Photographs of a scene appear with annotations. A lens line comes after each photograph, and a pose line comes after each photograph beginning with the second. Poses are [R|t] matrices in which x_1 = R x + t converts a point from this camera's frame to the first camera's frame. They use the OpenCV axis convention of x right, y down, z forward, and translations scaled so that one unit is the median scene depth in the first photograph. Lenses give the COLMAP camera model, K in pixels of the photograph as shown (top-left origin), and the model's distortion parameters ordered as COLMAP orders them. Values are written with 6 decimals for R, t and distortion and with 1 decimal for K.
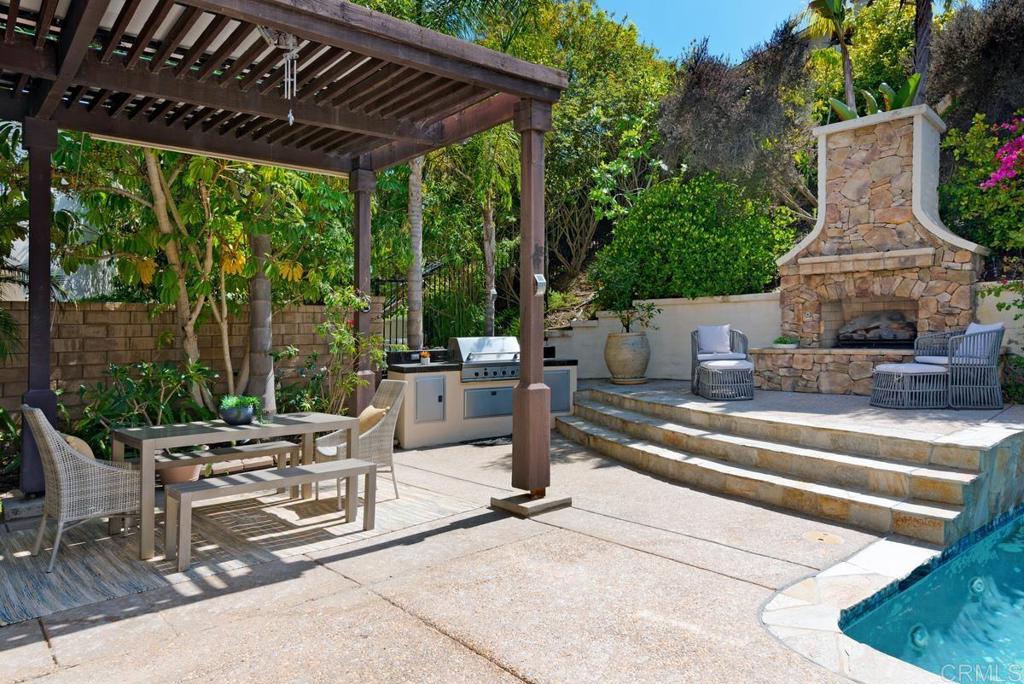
lens RADIAL K [[664.6, 0, 516.3], [0, 664.6, 335.3], [0, 0, 1]] dist [0.005653, 0.000545]
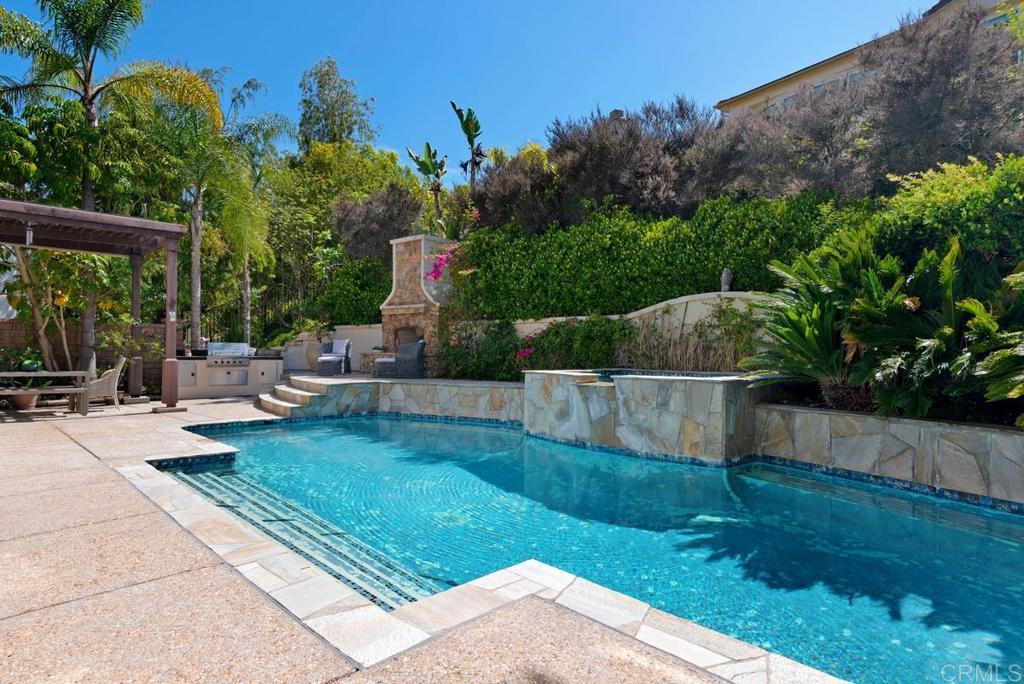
lens RADIAL K [[578.8, 0, 506.0], [0, 578.8, 349.6], [0, 0, 1]] dist [0.033564, -0.002638]
pose [[0.997671, 0.026403, 0.062894, 0.715087], [-0.025717, 0.999601, -0.011694, 0.023712], [-0.063177, 0.010049, 0.997952, -0.756817]]
